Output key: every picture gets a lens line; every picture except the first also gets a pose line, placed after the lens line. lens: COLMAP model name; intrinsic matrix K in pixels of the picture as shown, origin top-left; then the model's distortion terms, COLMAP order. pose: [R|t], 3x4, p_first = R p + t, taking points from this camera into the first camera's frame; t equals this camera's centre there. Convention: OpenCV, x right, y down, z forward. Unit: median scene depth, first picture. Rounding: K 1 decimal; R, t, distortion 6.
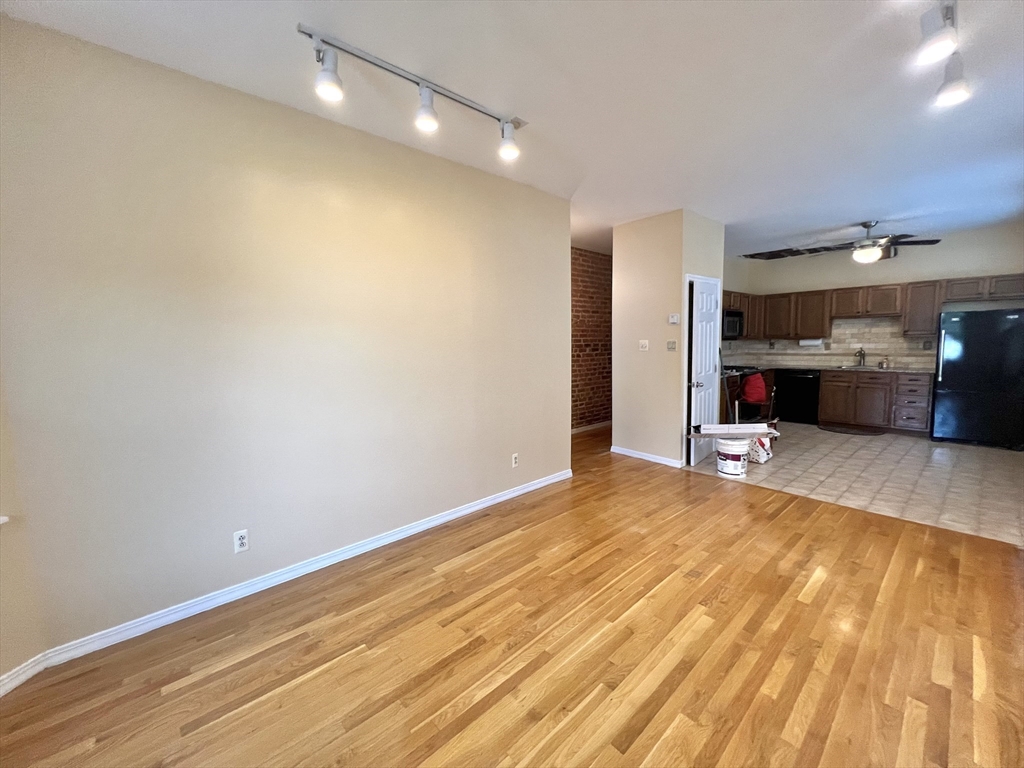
lens RADIAL K [[411.1, 0, 509.7], [0, 411.1, 381.9], [0, 0, 1]] dist [0.000199, 0.000698]
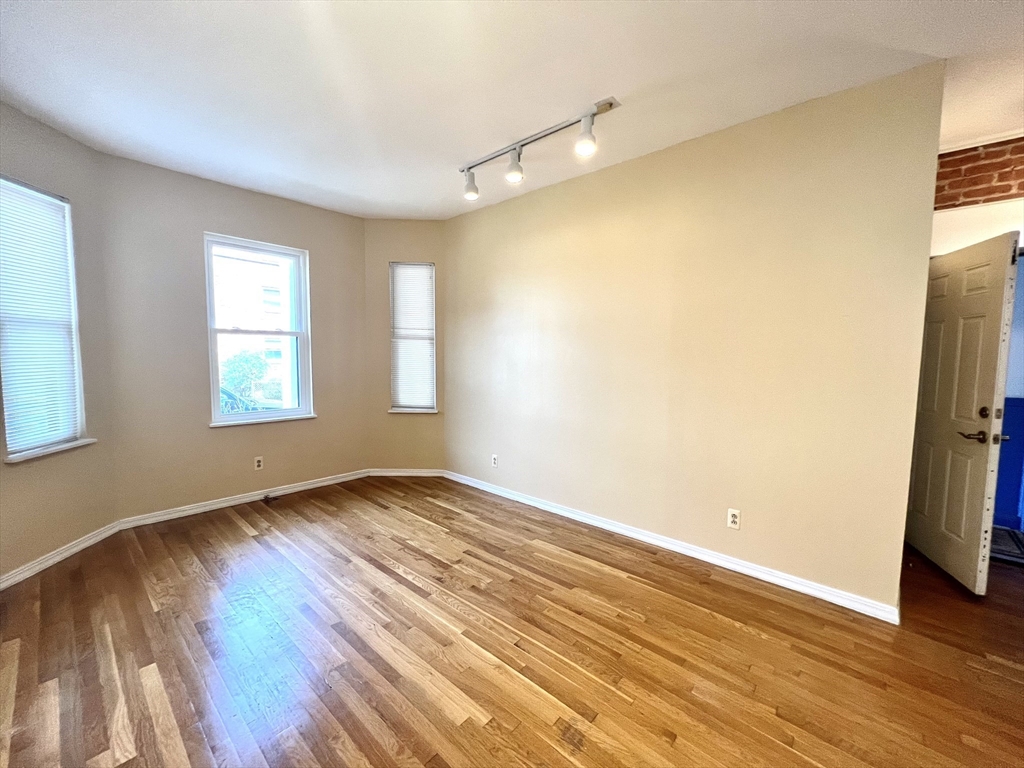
lens RADIAL K [[411.1, 0, 509.7], [0, 411.1, 381.9], [0, 0, 1]] dist [0.000199, 0.000698]
pose [[0.107548, 0.090855, -0.990040, 1.147625], [-0.111259, 0.990660, 0.078826, -0.094670], [0.987955, 0.101673, 0.116652, 0.916884]]
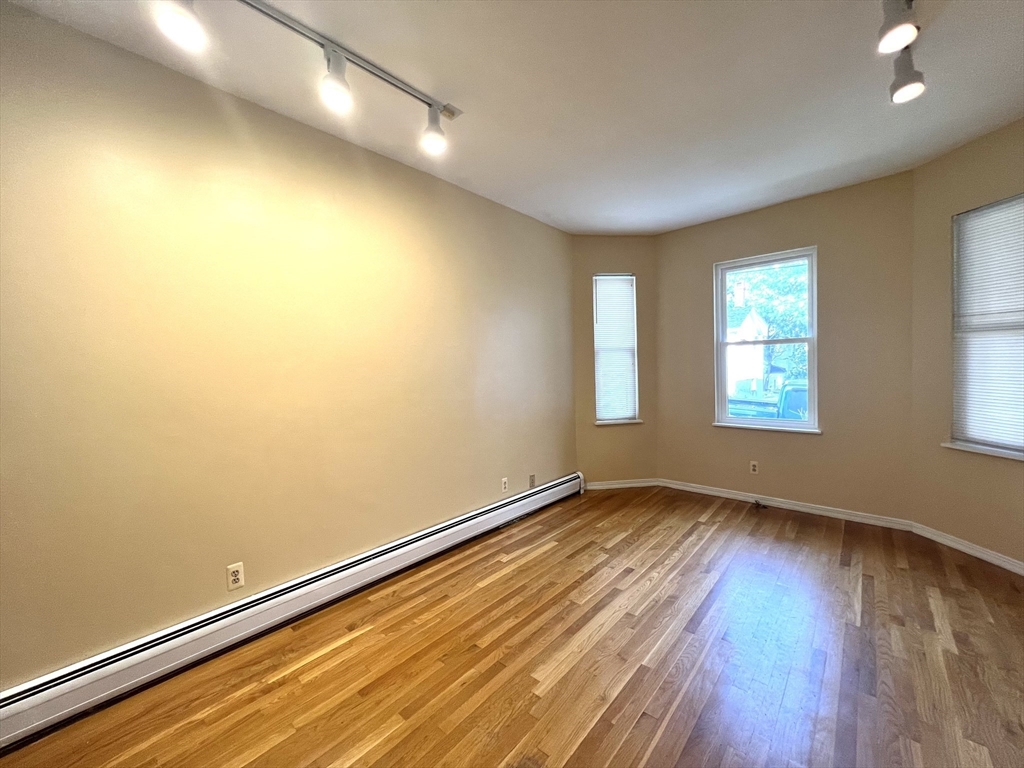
lens RADIAL K [[411.1, 0, 509.7], [0, 411.1, 381.9], [0, 0, 1]] dist [0.000199, 0.000698]
pose [[-0.991727, 0.052640, -0.117073, 0.596079], [0.036793, 0.990349, 0.133624, -0.157946], [0.122977, 0.128211, -0.984093, 1.731797]]
